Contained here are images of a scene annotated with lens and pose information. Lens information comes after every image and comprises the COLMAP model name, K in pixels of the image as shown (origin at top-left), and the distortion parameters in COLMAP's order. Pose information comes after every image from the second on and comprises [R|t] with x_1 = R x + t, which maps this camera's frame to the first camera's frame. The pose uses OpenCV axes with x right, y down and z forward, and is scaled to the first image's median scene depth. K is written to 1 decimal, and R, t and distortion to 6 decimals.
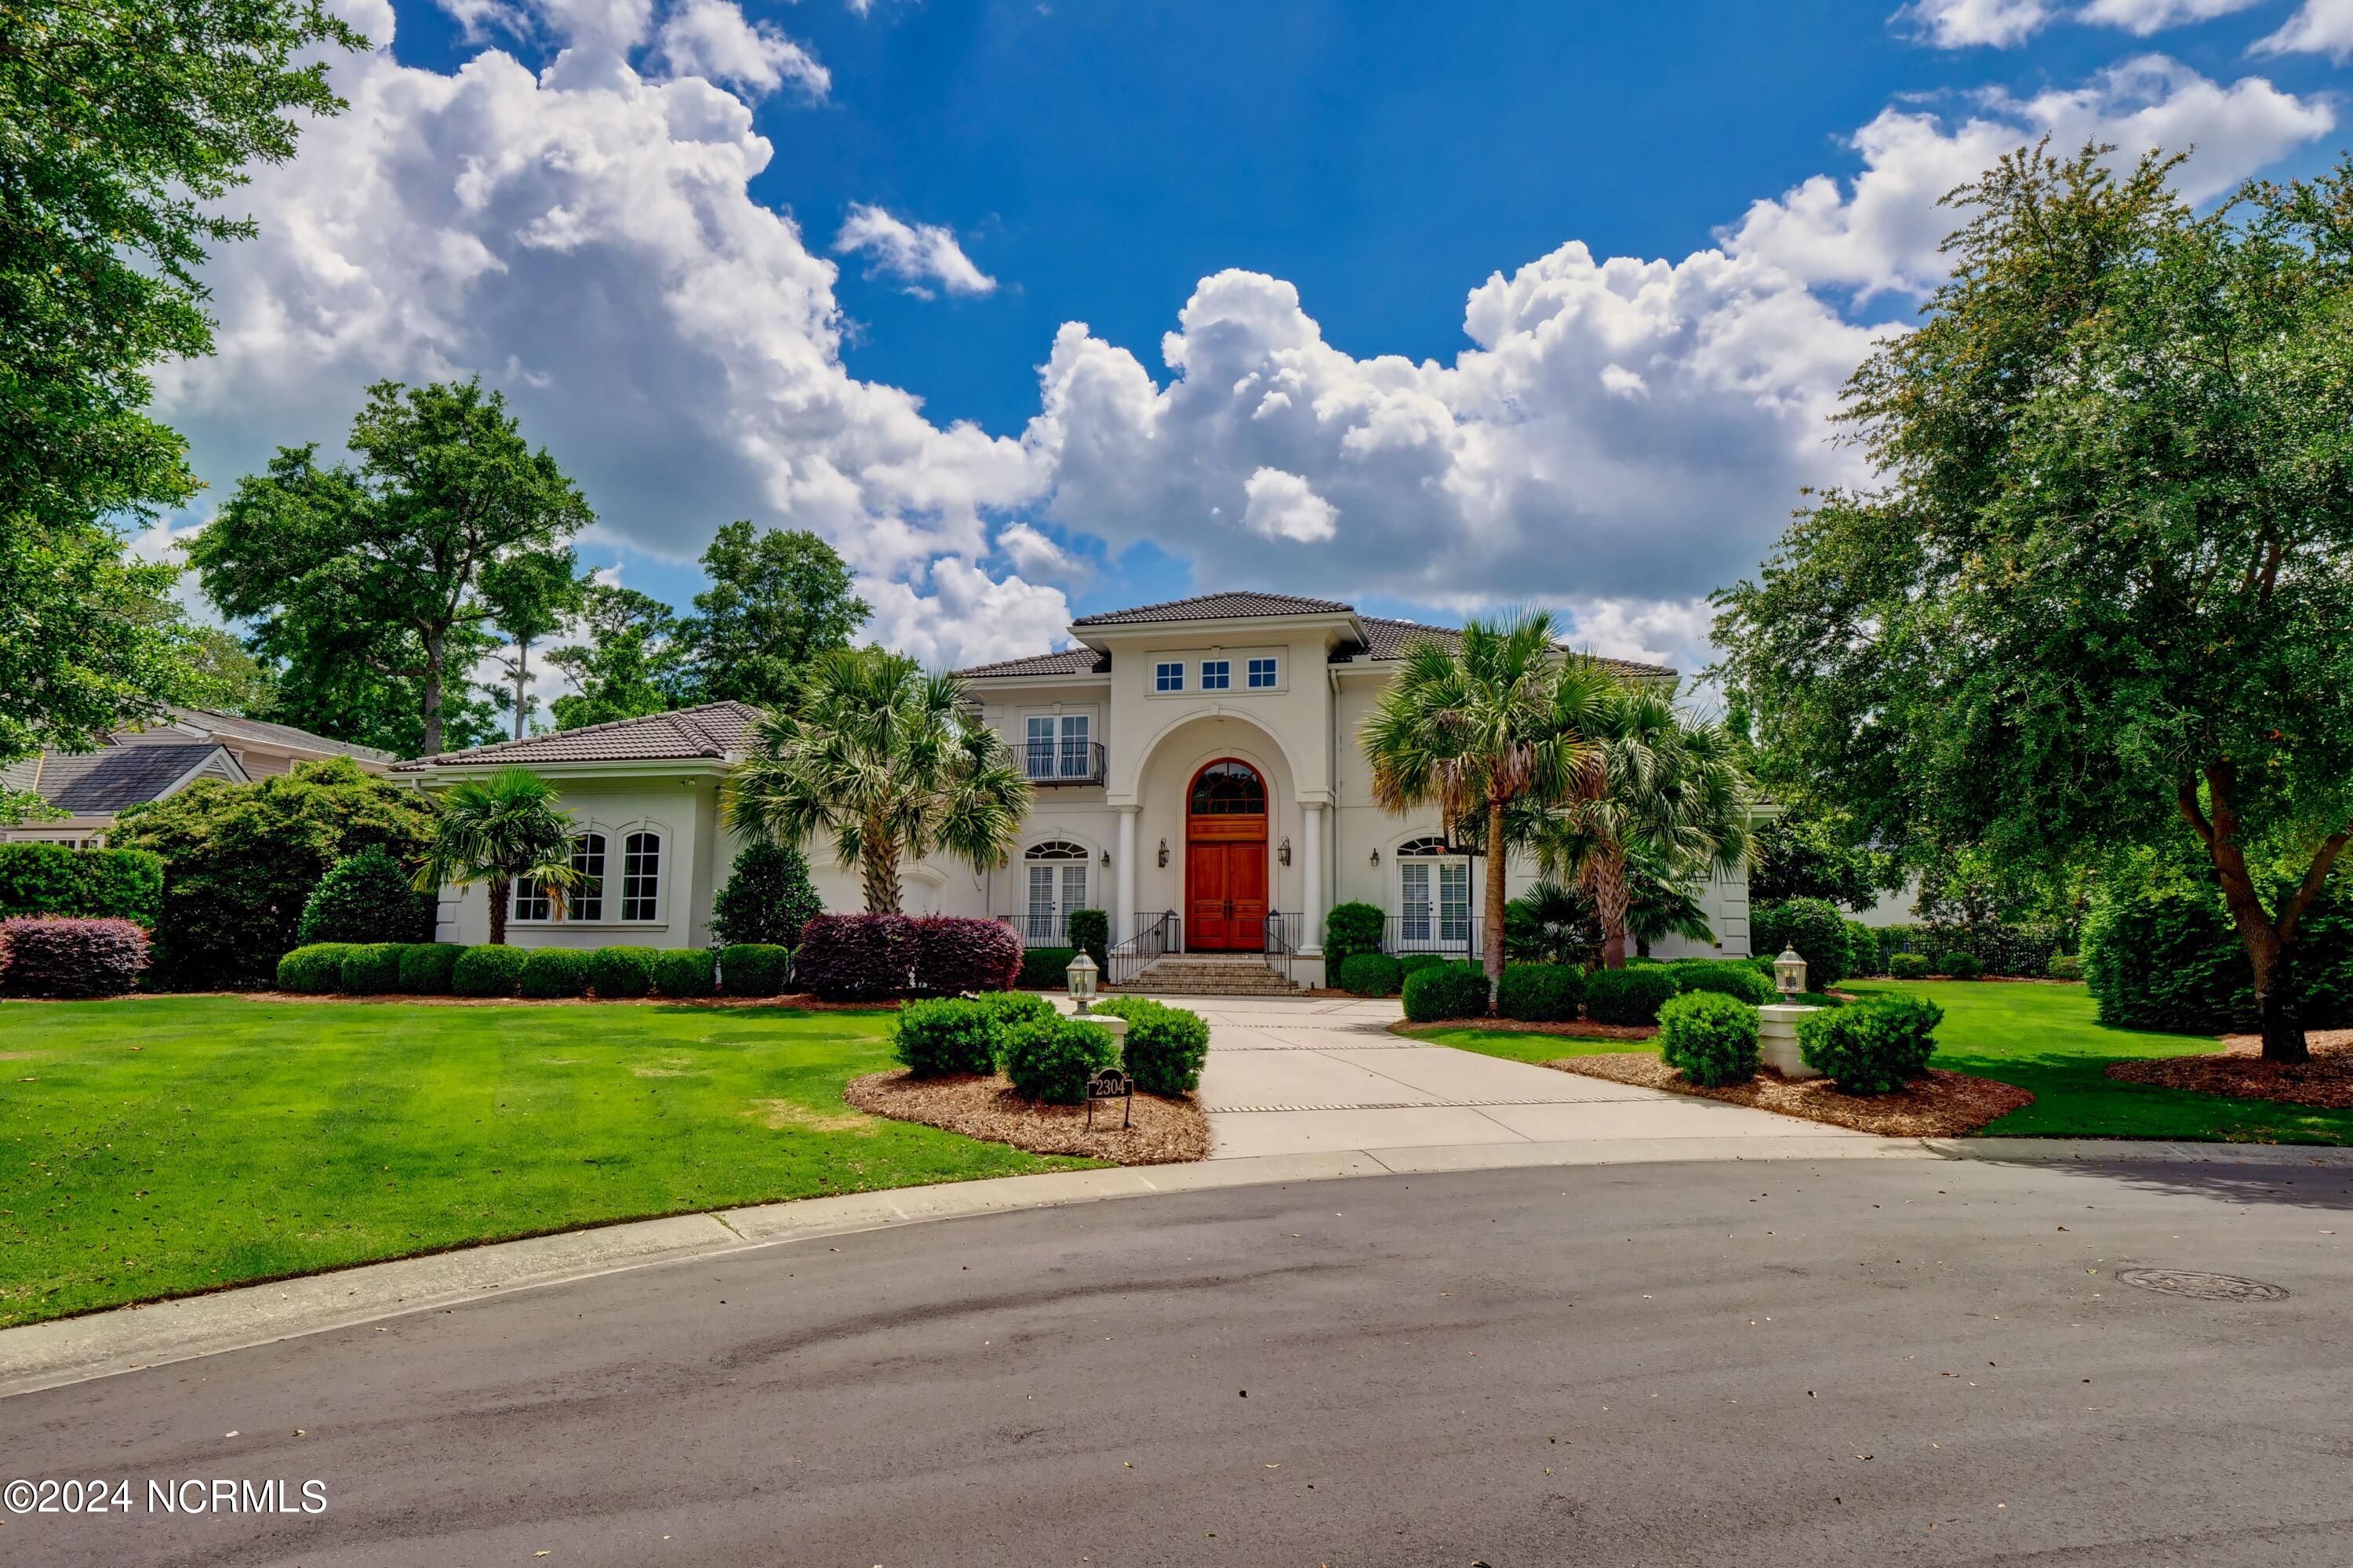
lens RADIAL K [[1430.6, 0, 1179.9], [0, 1430.6, 783.0], [0, 0, 1]] dist [-0.002024, 0.000469]
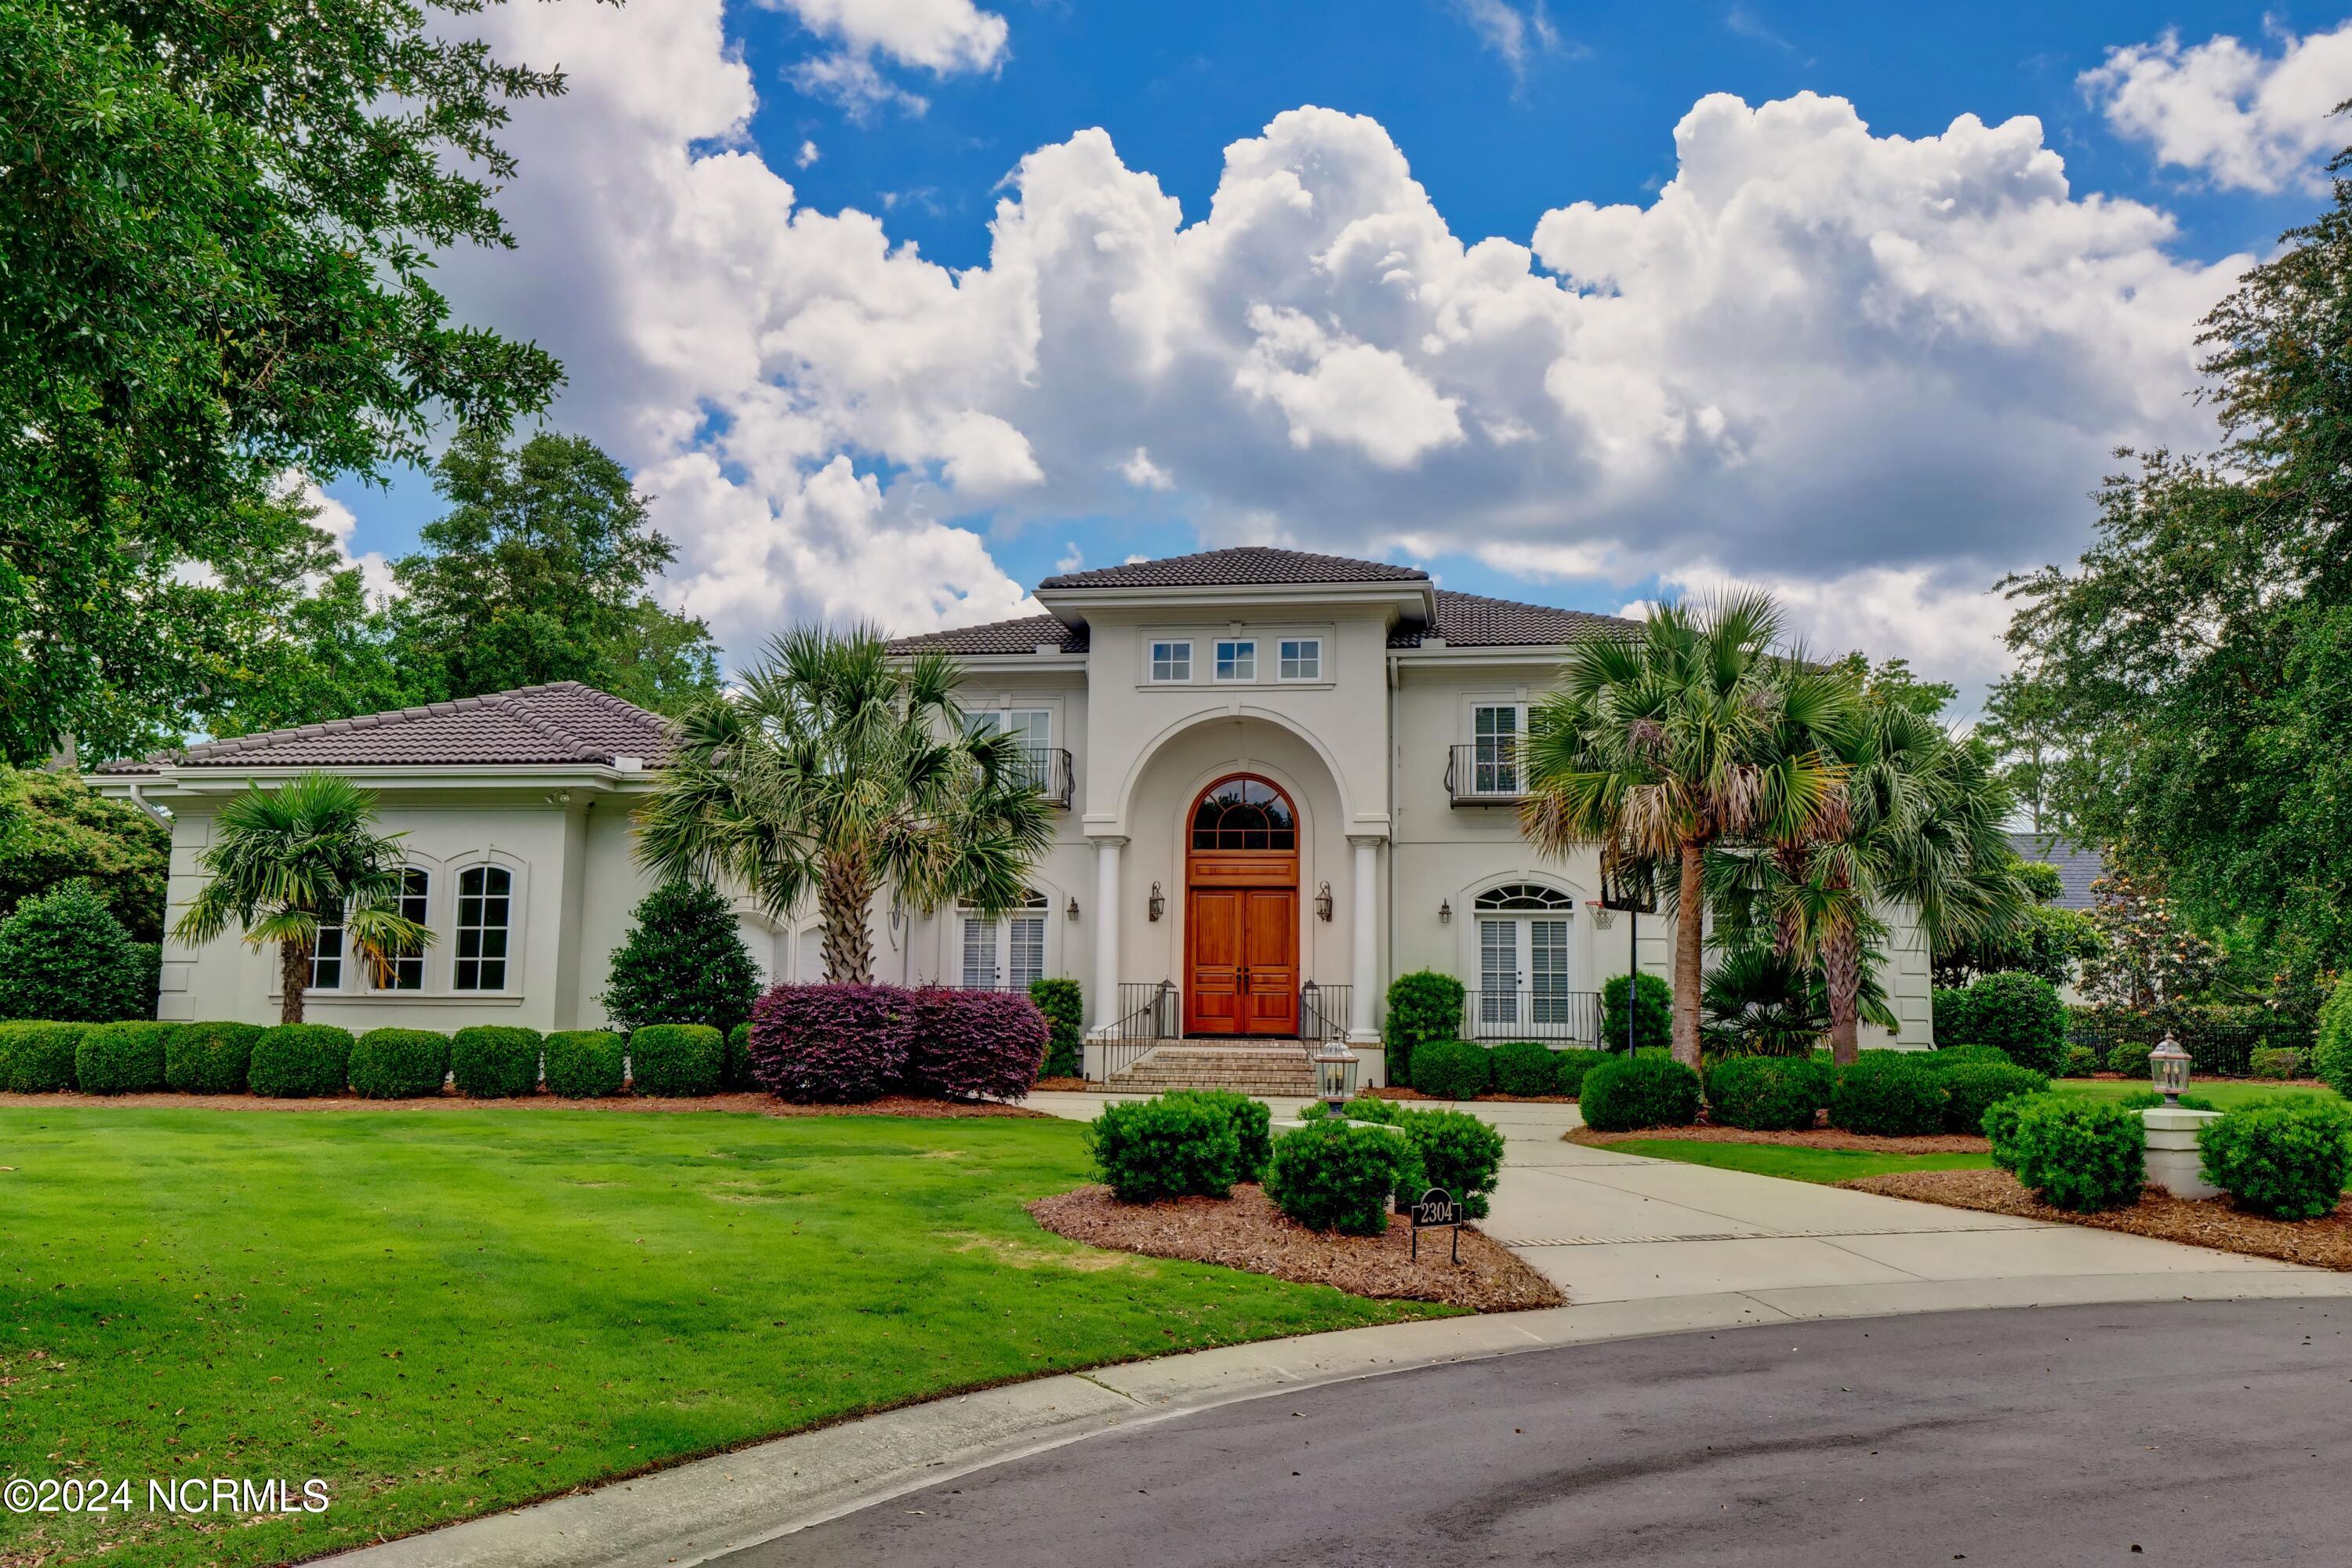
lens RADIAL K [[2019.1, 0, 1179.2], [0, 2019.1, 784.9], [0, 0, 1]] dist [0.009635, -0.007624]
pose [[0.994019, 0.017687, 0.107764, -0.141669], [-0.016946, 0.999826, -0.007786, -0.003726], [-0.107883, 0.005913, 0.994146, -0.034339]]
